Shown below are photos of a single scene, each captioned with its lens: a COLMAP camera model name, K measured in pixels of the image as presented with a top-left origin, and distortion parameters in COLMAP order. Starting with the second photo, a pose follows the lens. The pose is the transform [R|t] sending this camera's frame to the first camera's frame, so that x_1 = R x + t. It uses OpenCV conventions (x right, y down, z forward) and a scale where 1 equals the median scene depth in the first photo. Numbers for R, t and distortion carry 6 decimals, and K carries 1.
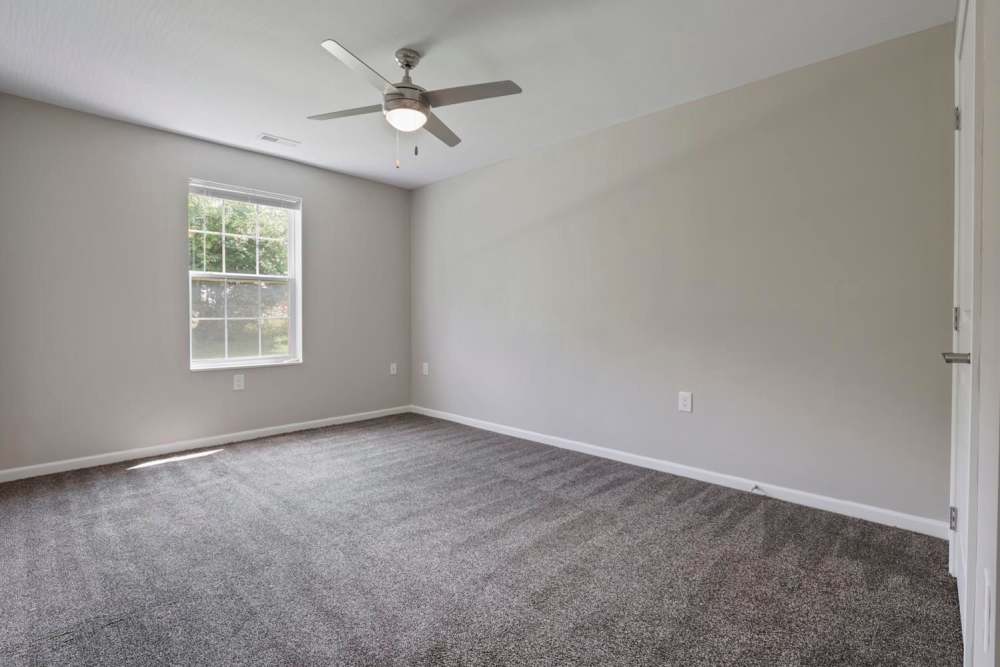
lens RADIAL K [[480.2, 0, 494.2], [0, 480.2, 326.0], [0, 0, 1]] dist [-0.004673, -0.000329]
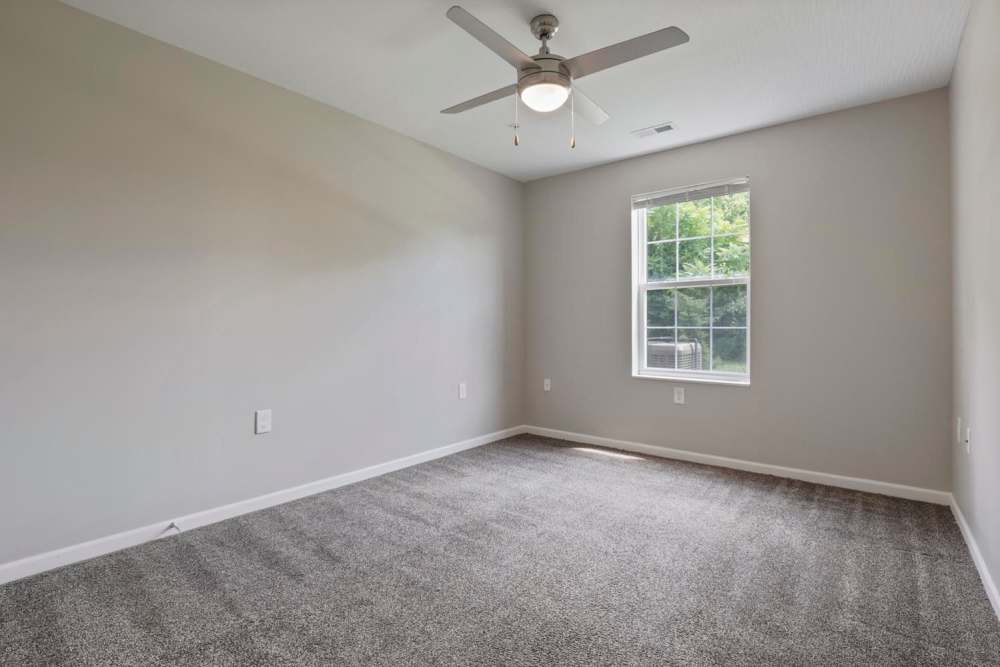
lens RADIAL K [[480.2, 0, 494.2], [0, 480.2, 326.0], [0, 0, 1]] dist [-0.004673, -0.000329]
pose [[0.086494, 0.005568, -0.996237, 0.374077], [-0.020966, 0.999773, 0.003767, -0.014818], [0.996032, 0.020561, 0.086591, 0.558115]]
